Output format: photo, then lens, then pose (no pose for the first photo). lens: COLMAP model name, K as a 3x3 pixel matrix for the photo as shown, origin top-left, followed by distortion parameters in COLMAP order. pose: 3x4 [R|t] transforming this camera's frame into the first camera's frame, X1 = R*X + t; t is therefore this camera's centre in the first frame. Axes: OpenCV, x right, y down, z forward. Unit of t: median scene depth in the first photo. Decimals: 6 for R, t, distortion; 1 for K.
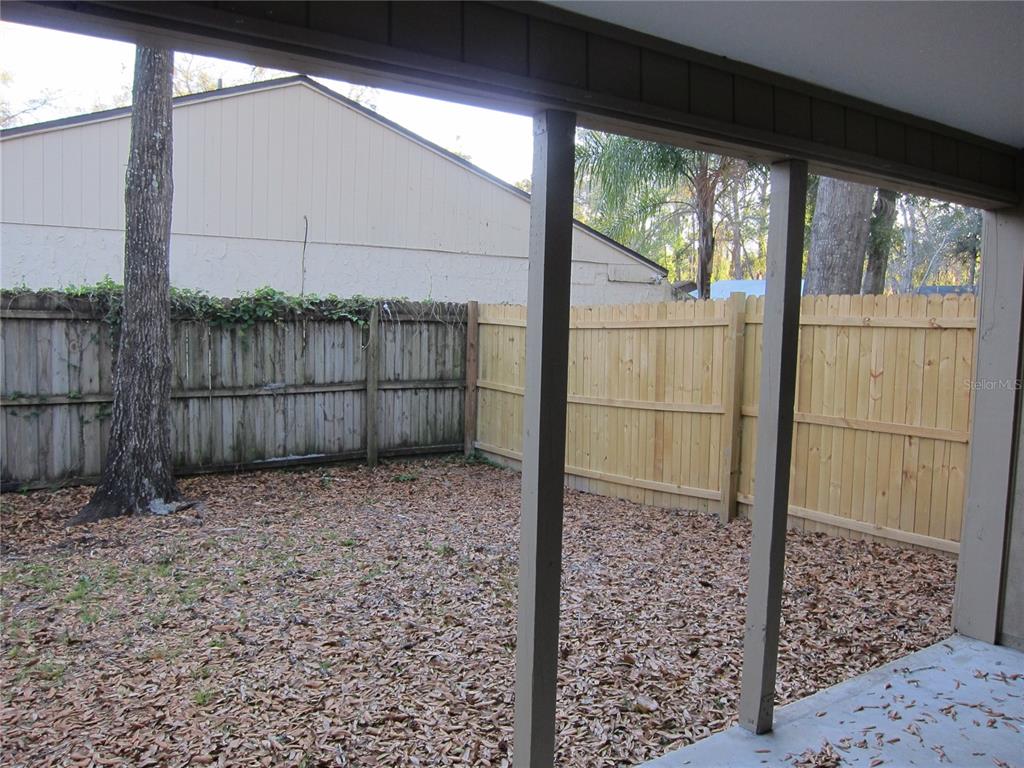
lens RADIAL K [[855.3, 0, 512.4], [0, 855.3, 389.9], [0, 0, 1]] dist [-0.060370, 0.020213]
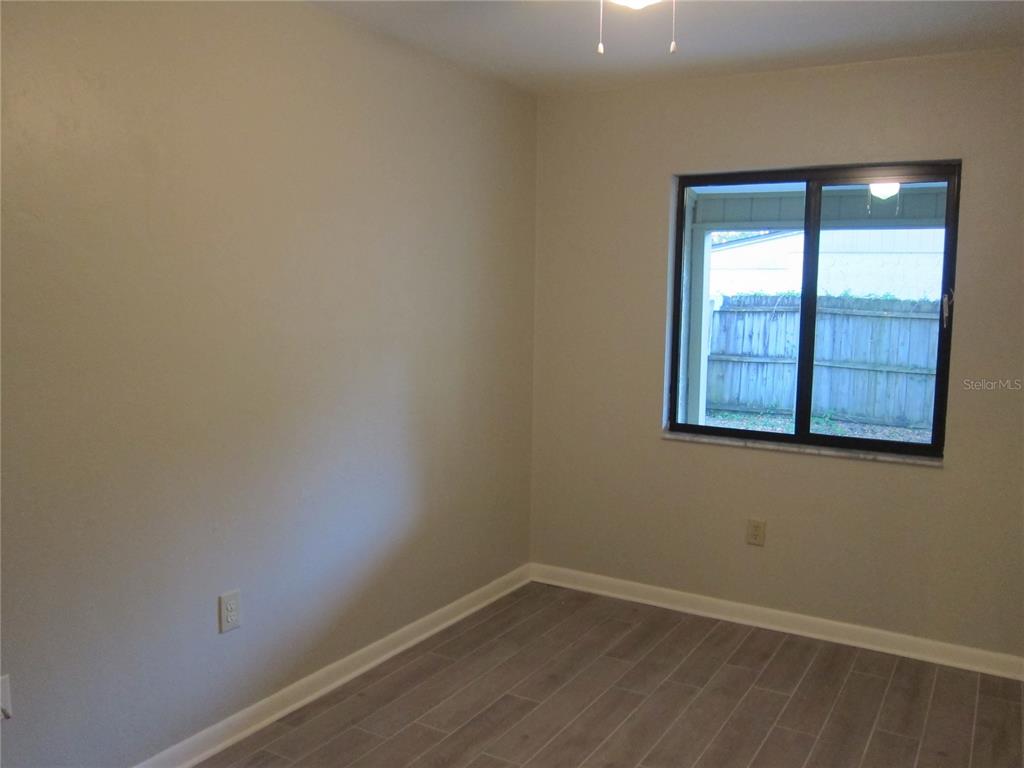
lens RADIAL K [[855.3, 0, 511.0], [0, 855.3, 383.9], [0, 0, 1]] dist [-0.060370, 0.020213]
pose [[0.410257, 0.069304, -0.909333, 0.573437], [-0.093511, 0.995050, 0.033648, 0.058602], [0.907163, 0.071228, 0.414707, -0.362264]]
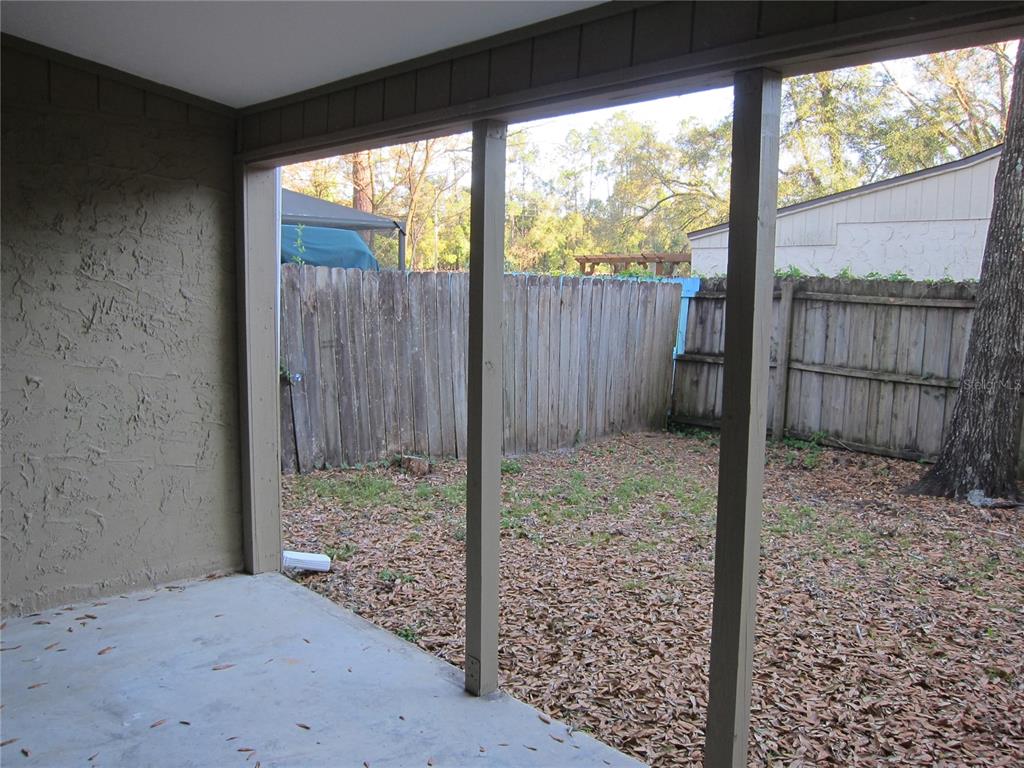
lens RADIAL K [[855.3, 0, 510.1], [0, 855.3, 383.7], [0, 0, 1]] dist [-0.060370, 0.020213]
pose [[0.138875, 0.088955, -0.986307, 0.454905], [-0.099211, 0.992197, 0.075518, -0.013577], [0.985328, 0.087365, 0.146616, 0.306614]]
